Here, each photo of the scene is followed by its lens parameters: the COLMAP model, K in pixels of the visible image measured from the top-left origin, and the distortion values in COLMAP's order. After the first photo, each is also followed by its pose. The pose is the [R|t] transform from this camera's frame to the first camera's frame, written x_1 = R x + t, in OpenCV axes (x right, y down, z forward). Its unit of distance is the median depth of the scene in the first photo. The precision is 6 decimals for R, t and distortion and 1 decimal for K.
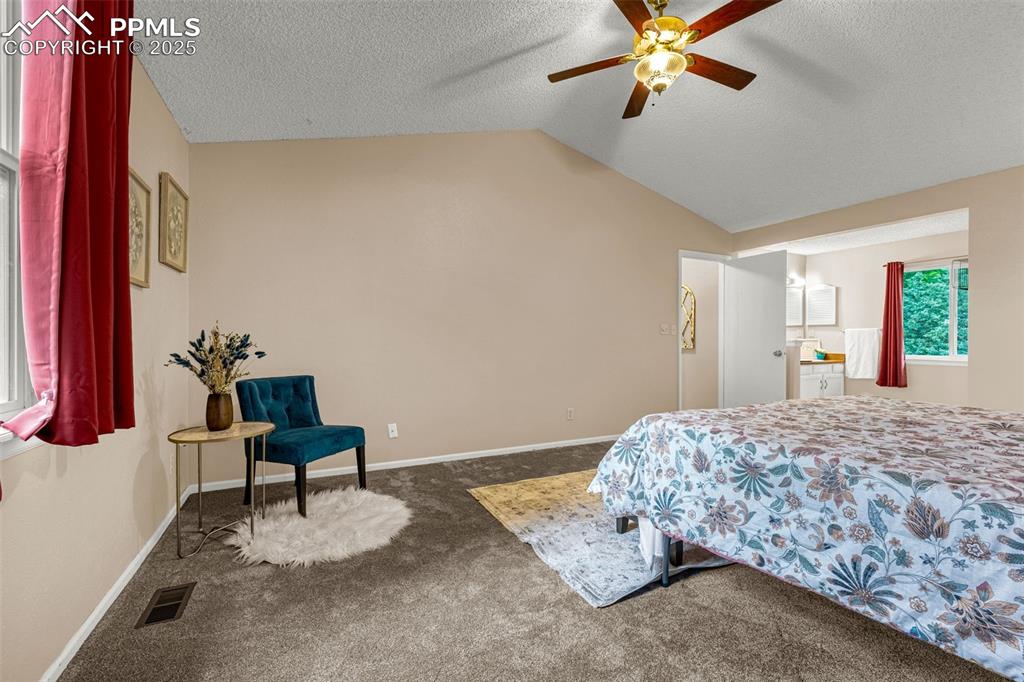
lens RADIAL K [[452.2, 0, 495.5], [0, 452.2, 340.4], [0, 0, 1]] dist [-0.003114, -0.000809]
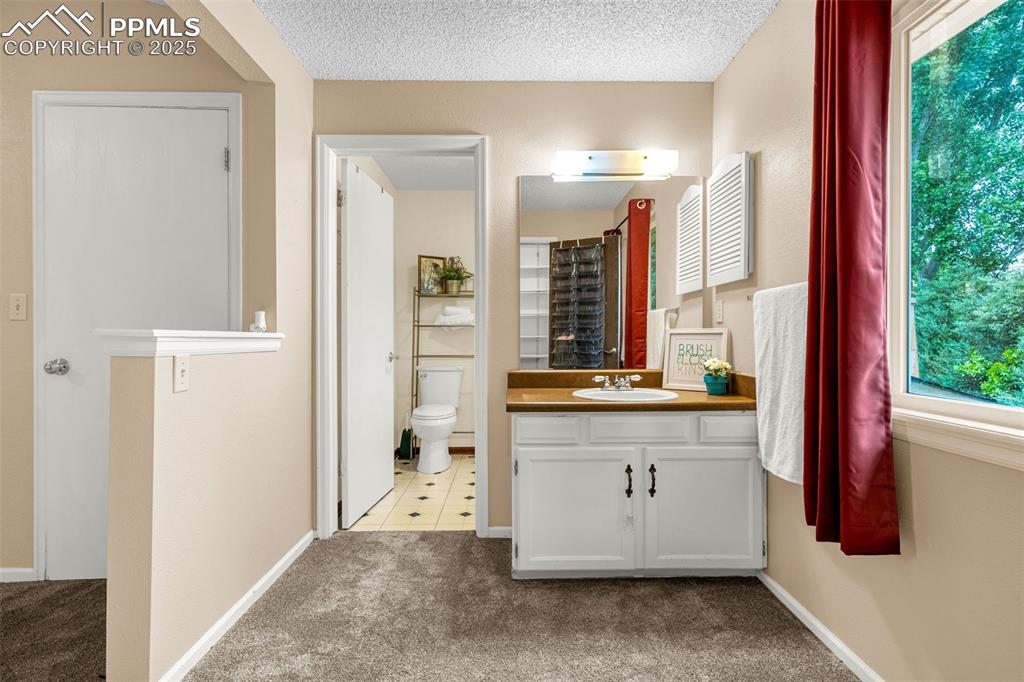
lens RADIAL K [[487.1, 0, 507.5], [0, 487.1, 340.3], [0, 0, 1]] dist [-0.000017, 0.000064]
pose [[0.901797, -0.004143, -0.432140, 0.781569], [0.005150, 0.999986, 0.001160, 0.004311], [0.432129, -0.003272, 0.901806, 0.669132]]
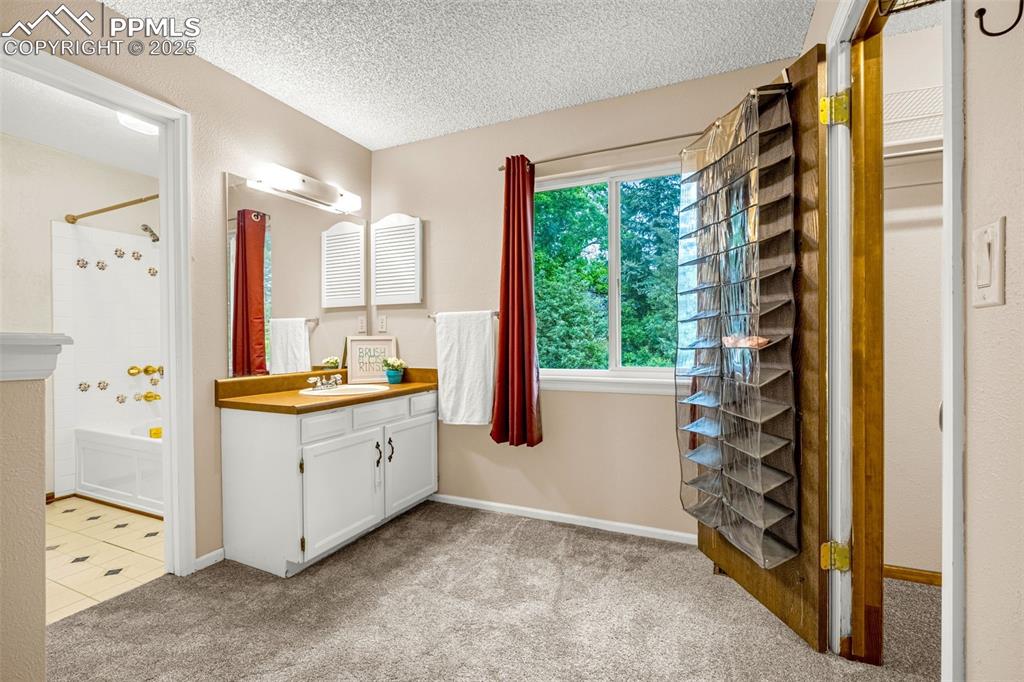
lens RADIAL K [[452.2, 0, 512.2], [0, 452.2, 346.6], [0, 0, 1]] dist [-0.003114, -0.000809]
pose [[0.767642, -0.018718, 0.640606, 0.558555], [0.013193, 0.999823, 0.013405, 0.002723], [-0.640743, -0.001839, 0.767753, 0.624493]]
